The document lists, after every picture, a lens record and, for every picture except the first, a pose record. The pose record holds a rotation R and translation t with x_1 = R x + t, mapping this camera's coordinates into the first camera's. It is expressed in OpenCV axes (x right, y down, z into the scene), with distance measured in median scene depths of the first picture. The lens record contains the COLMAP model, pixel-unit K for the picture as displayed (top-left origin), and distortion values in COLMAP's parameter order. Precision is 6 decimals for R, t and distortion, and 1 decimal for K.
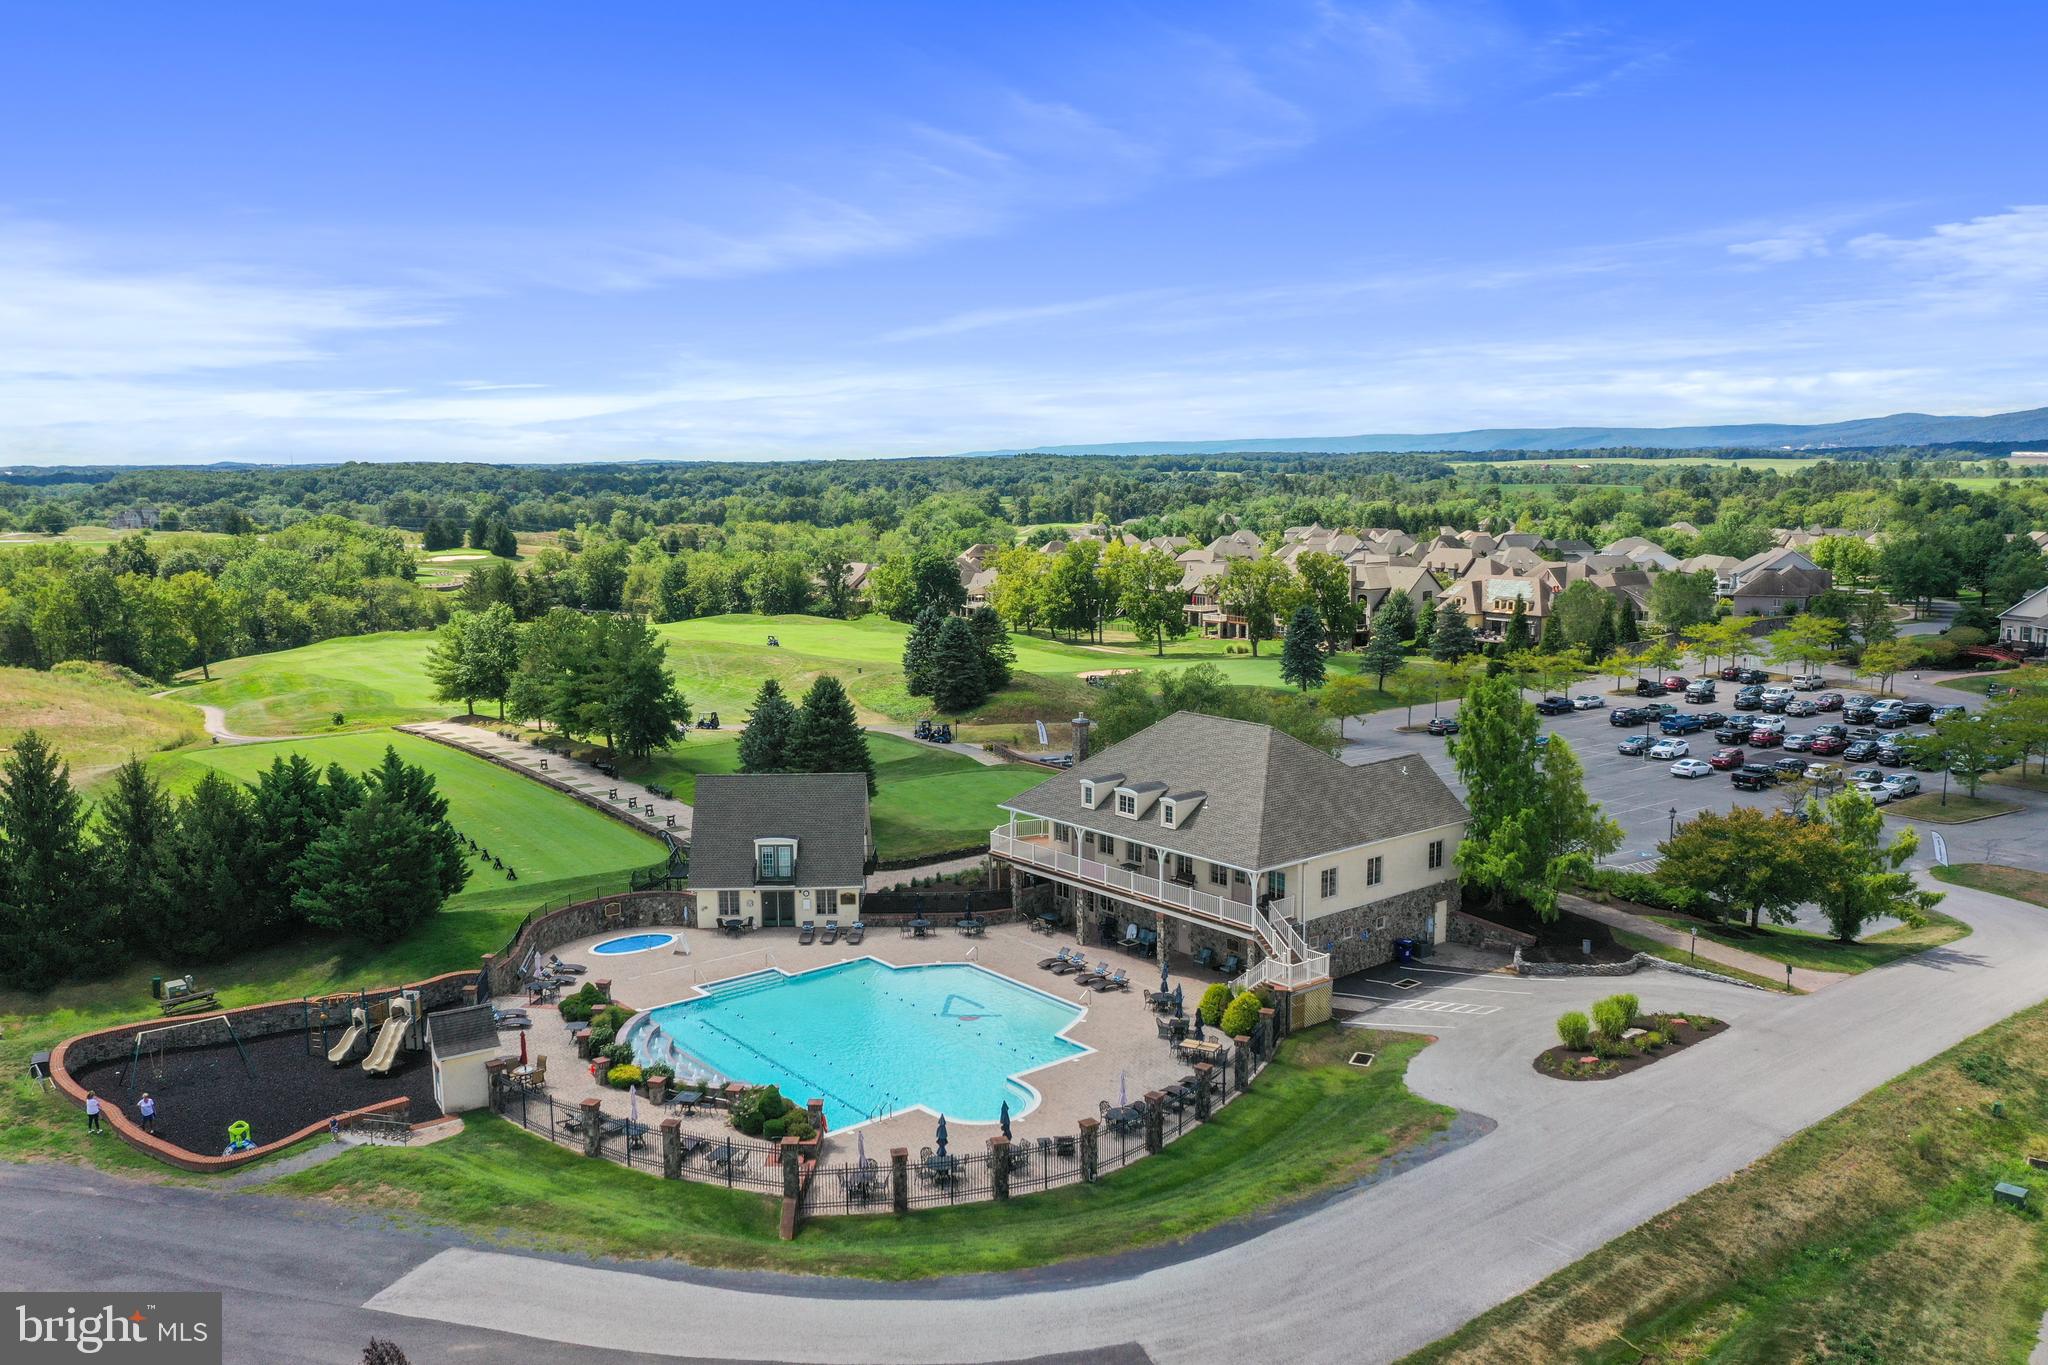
lens RADIAL K [[1609.6, 0, 1017.5], [0, 1609.6, 671.0], [0, 0, 1]] dist [-0.013682, 0.001197]
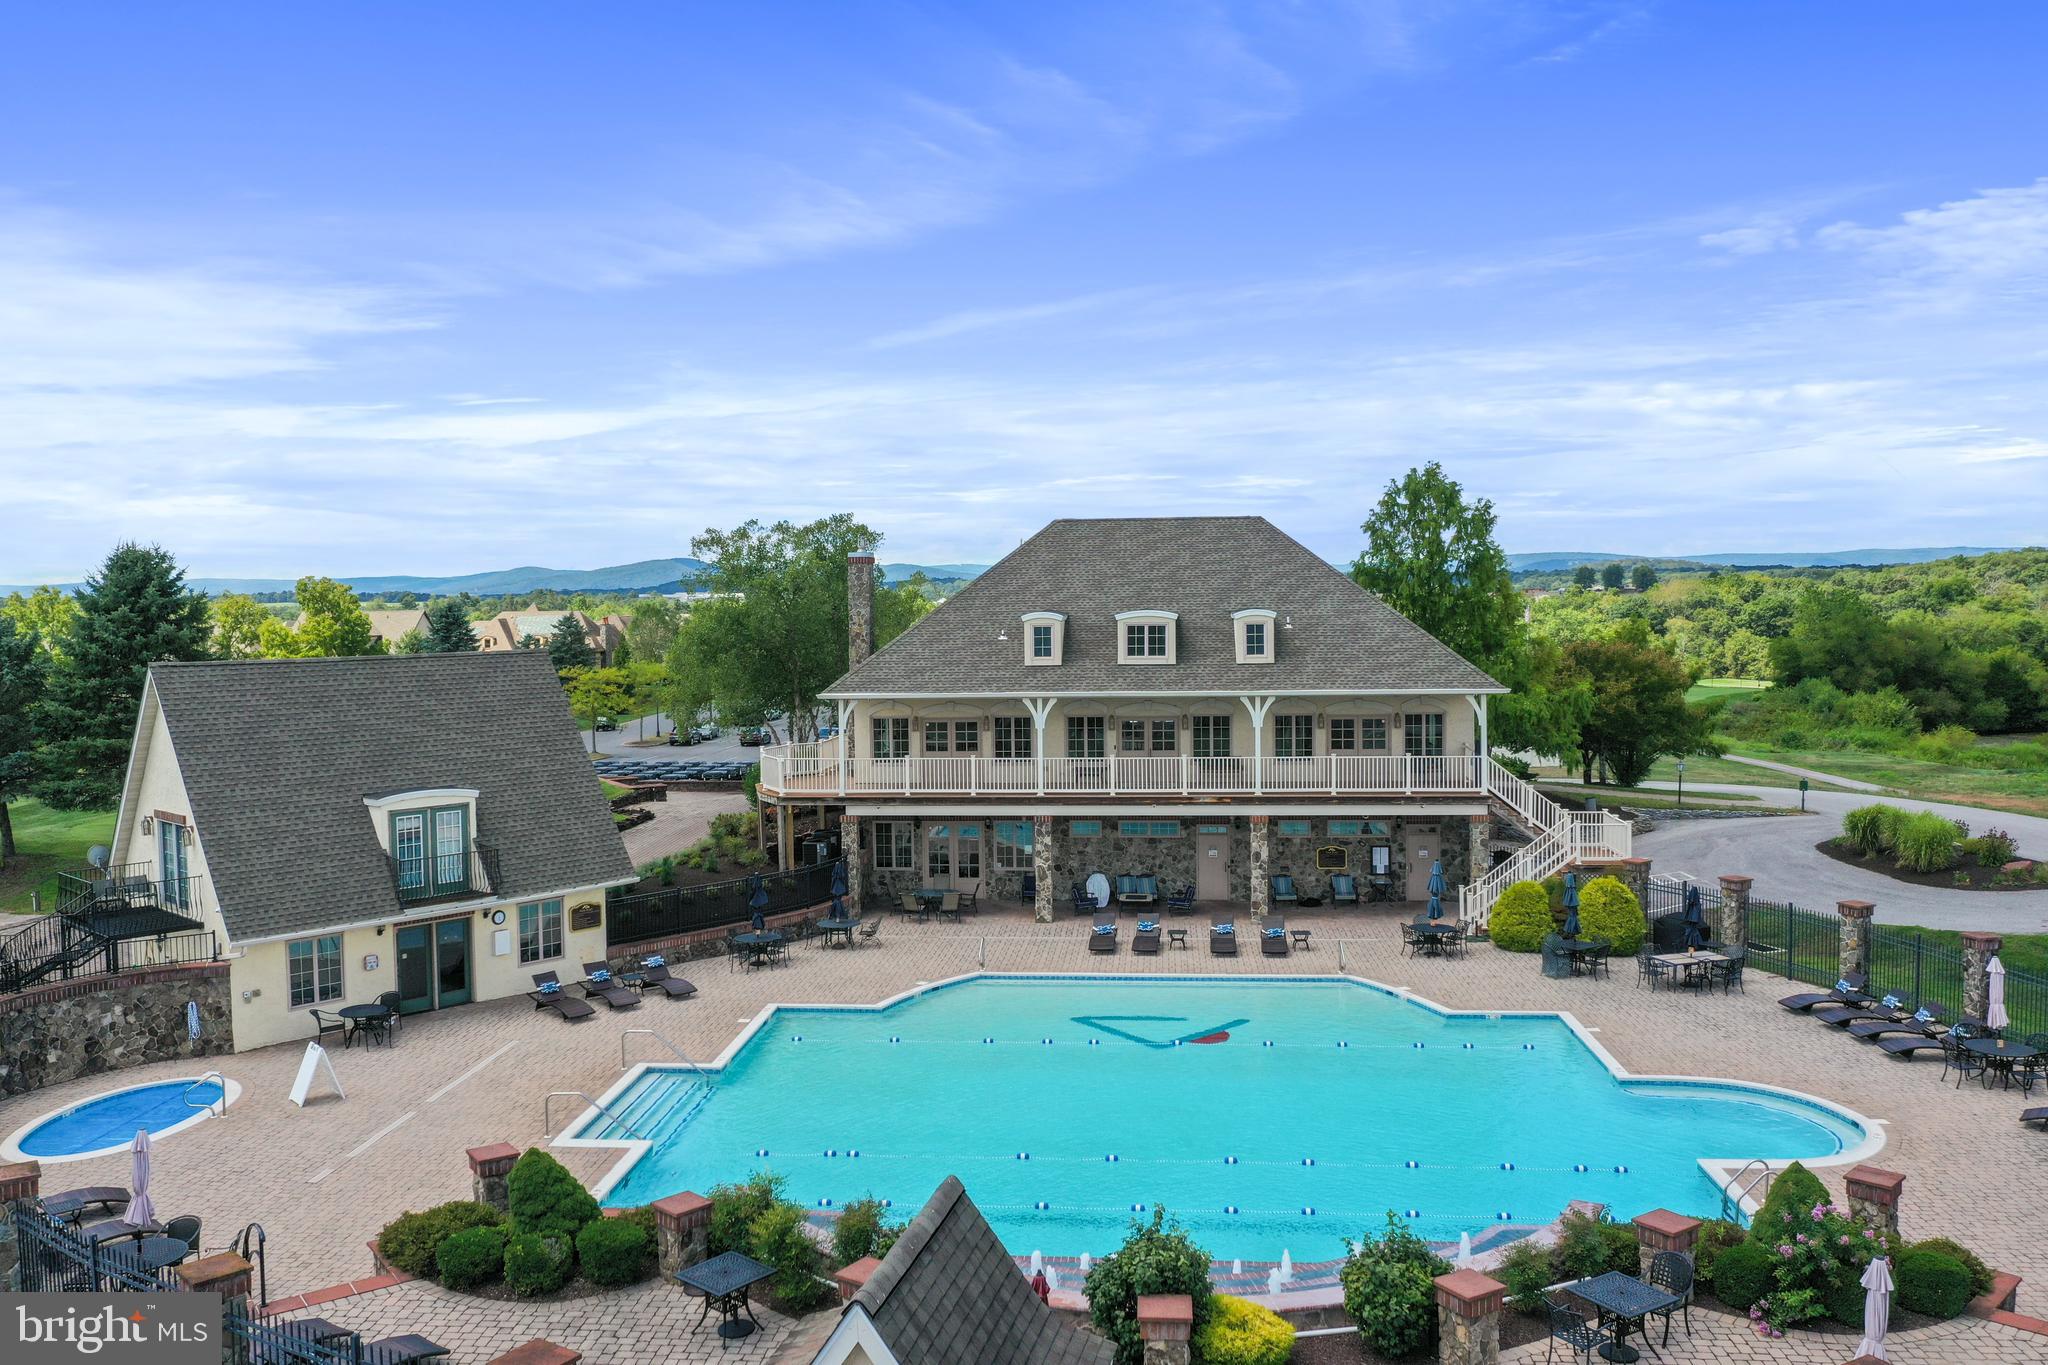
lens RADIAL K [[1609.6, 0, 1021.7], [0, 1609.6, 683.3], [0, 0, 1]] dist [-0.013682, 0.001197]
pose [[0.696618, -0.039719, 0.716342, -0.337109], [0.101559, 0.993871, -0.043656, 0.110006], [-0.710218, 0.103162, 0.696382, 0.603053]]
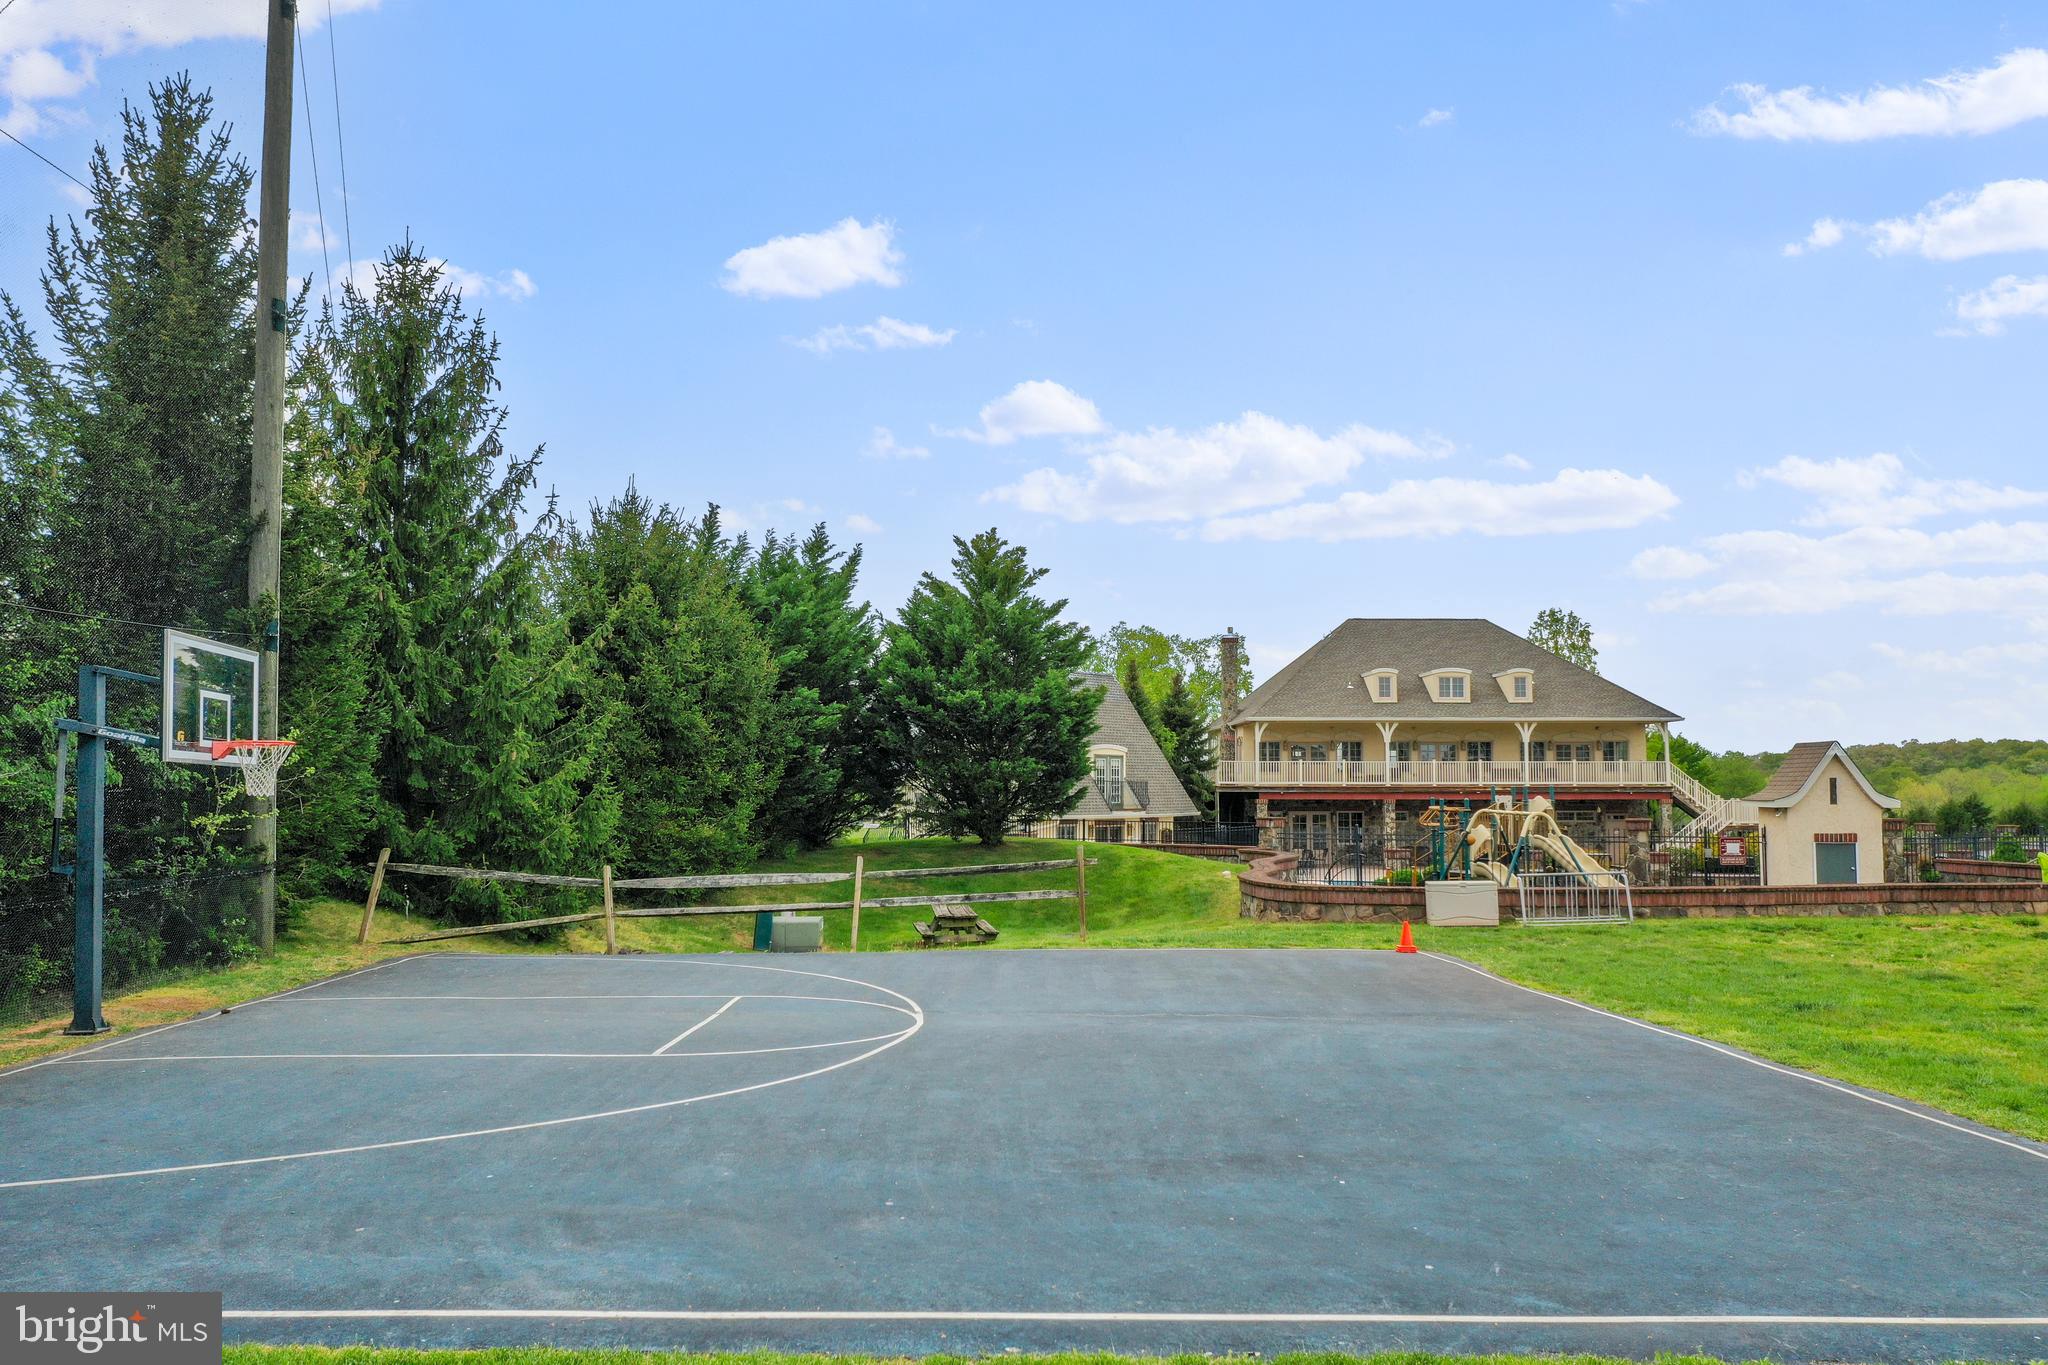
lens RADIAL K [[1609.6, 0, 1017.7], [0, 1609.6, 683.7], [0, 0, 1]] dist [-0.013682, 0.001197]
pose [[0.615499, 0.063501, 0.785575, -0.702066], [0.099417, 0.982532, -0.157315, 0.180936], [-0.781842, 0.174927, 0.598434, 0.622425]]
